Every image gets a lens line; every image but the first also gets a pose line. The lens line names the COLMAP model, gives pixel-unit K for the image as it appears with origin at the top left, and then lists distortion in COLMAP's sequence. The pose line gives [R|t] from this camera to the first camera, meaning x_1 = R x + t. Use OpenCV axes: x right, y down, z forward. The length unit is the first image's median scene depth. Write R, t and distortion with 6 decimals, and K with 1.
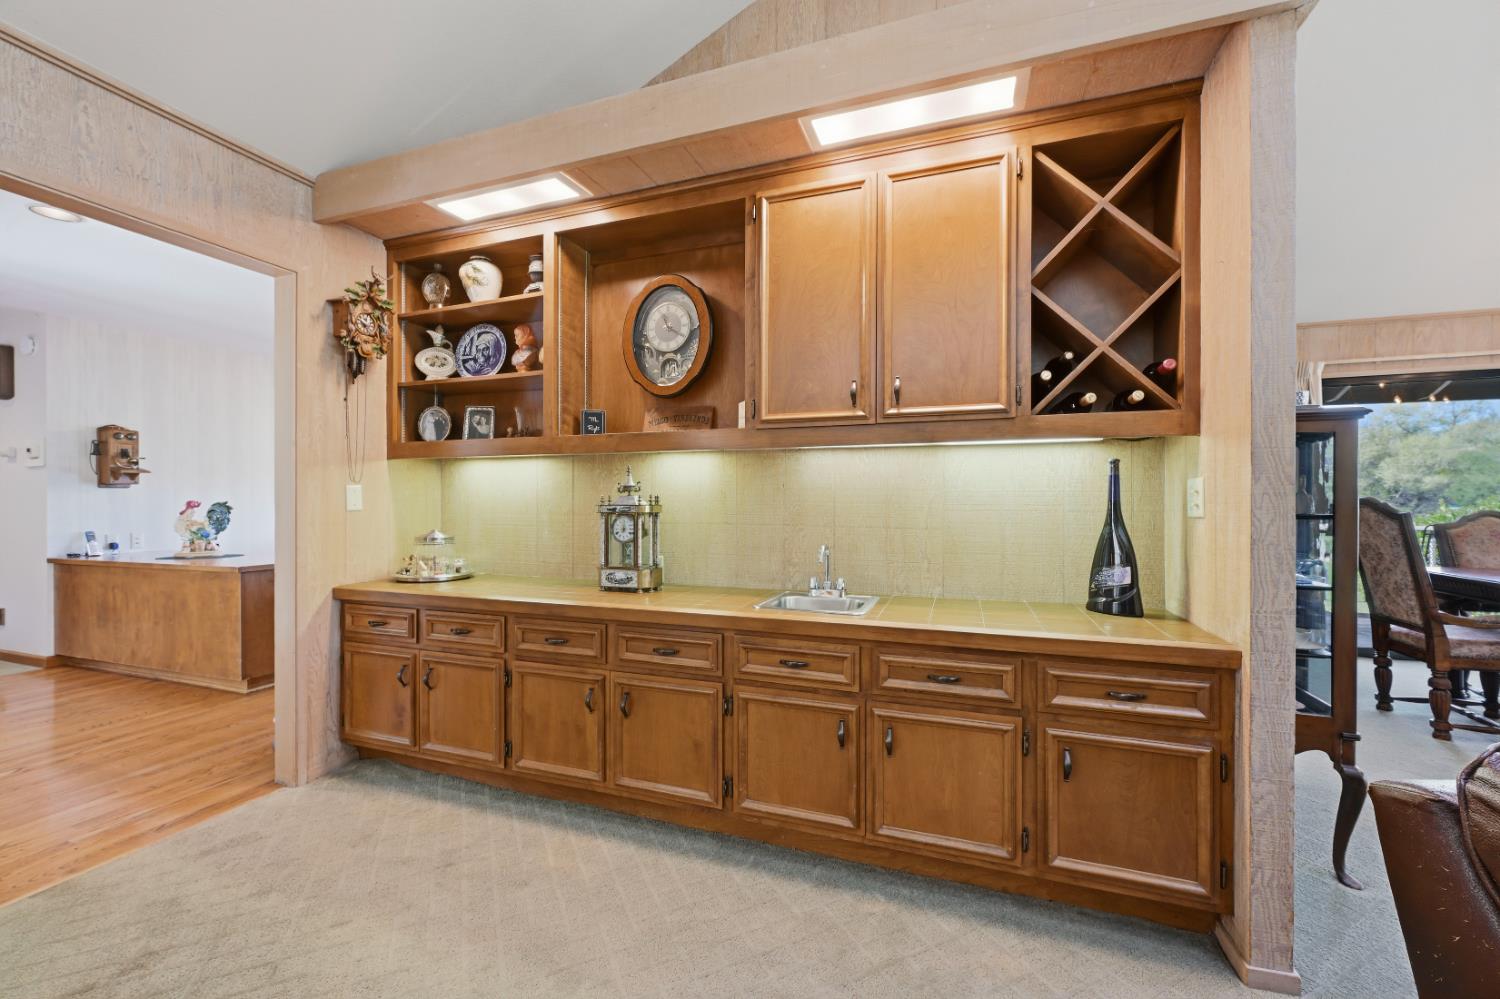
lens RADIAL K [[585.8, 0, 746.1], [0, 585.8, 501.6], [0, 0, 1]] dist [0.000241, -0.000632]
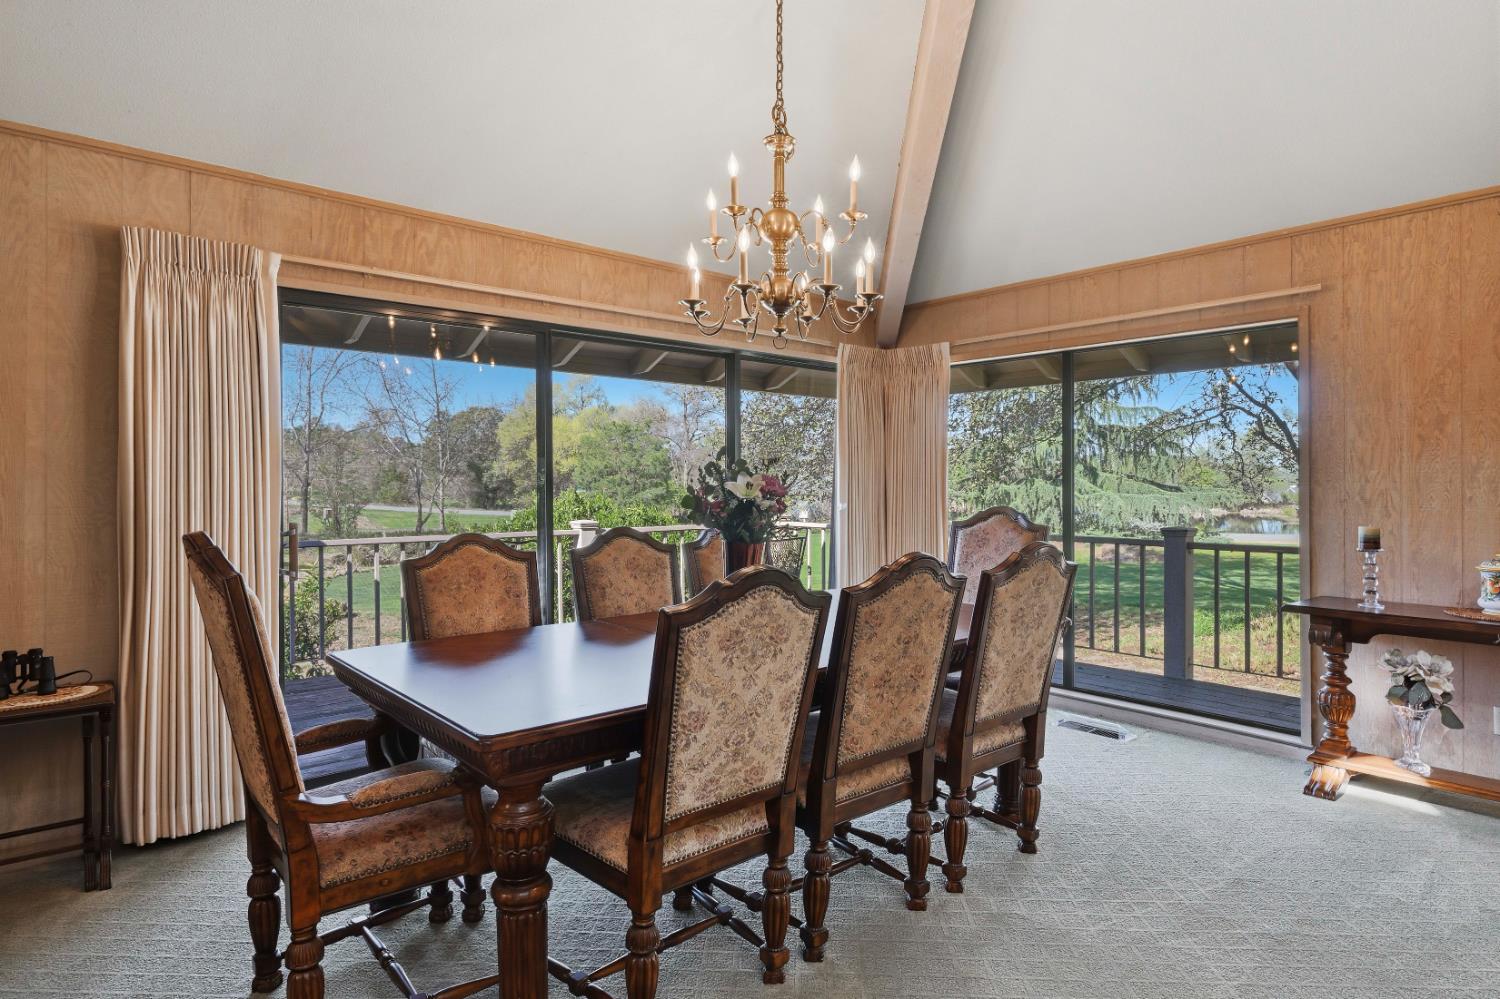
lens RADIAL K [[852.1, 0, 750.4], [0, 852.1, 488.6], [0, 0, 1]] dist [-0.029932, -0.000158]
pose [[0.483204, -0.006828, 0.875481, 0.520660], [0.001303, 0.999974, 0.007080, -0.031270], [-0.875507, -0.002280, 0.483200, 0.258219]]
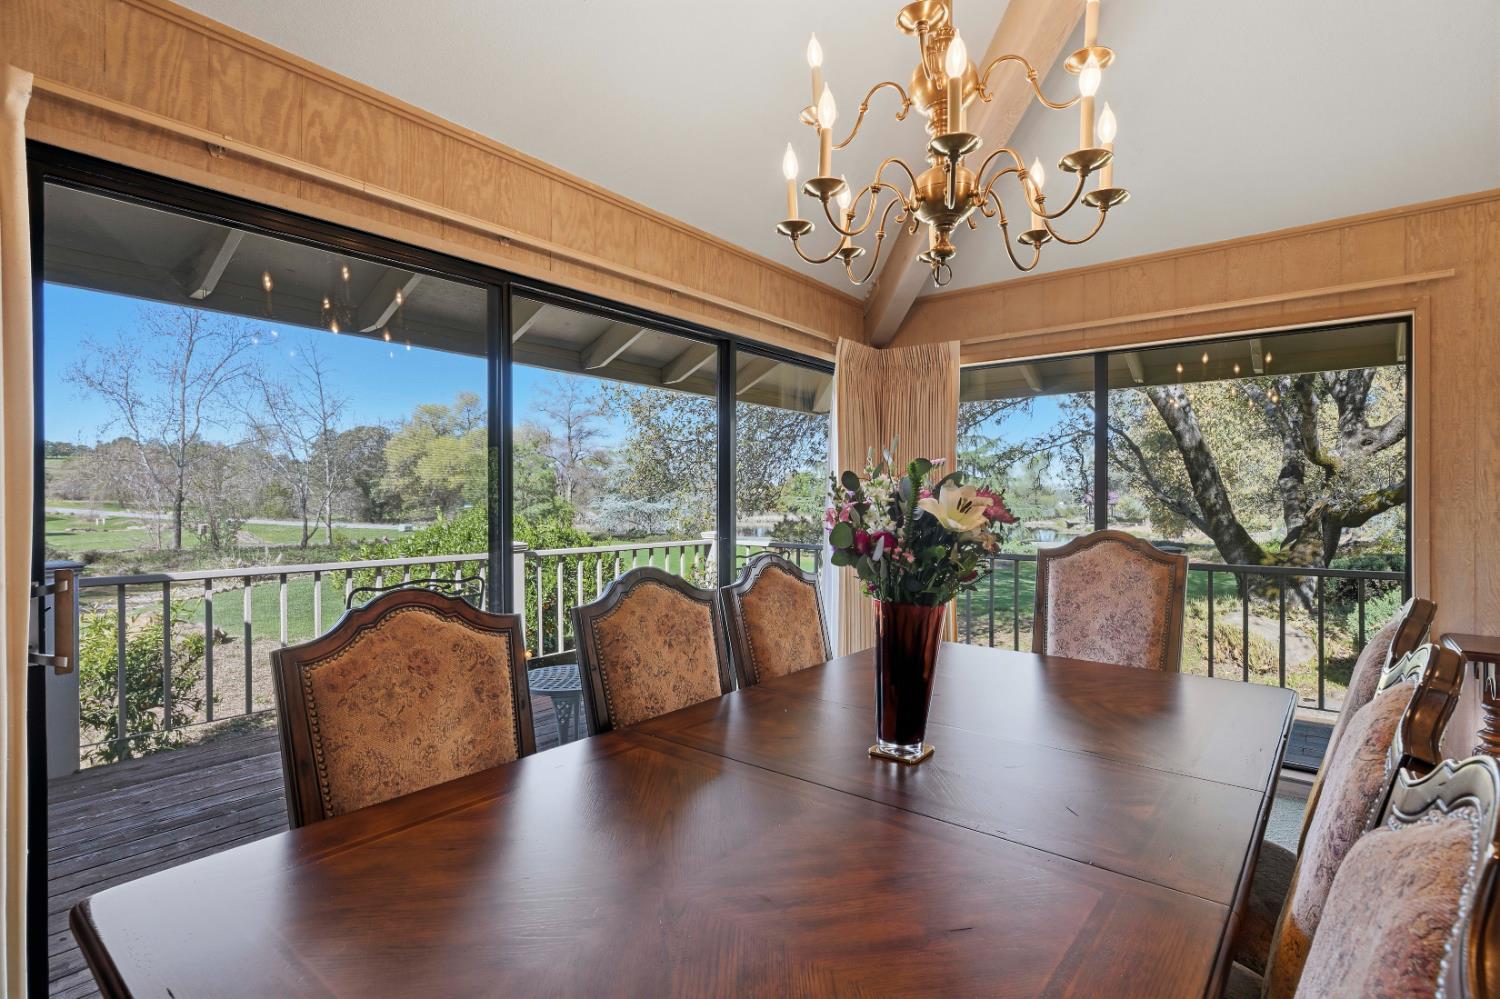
lens RADIAL K [[736.7, 0, 746.4], [0, 736.7, 503.8], [0, 0, 1]] dist [-0.013665, 0.000353]
pose [[0.327861, -0.005529, 0.944710, 0.762817], [-0.001955, 0.999977, 0.006531, -0.031711], [-0.944724, -0.003988, 0.327842, 0.552469]]
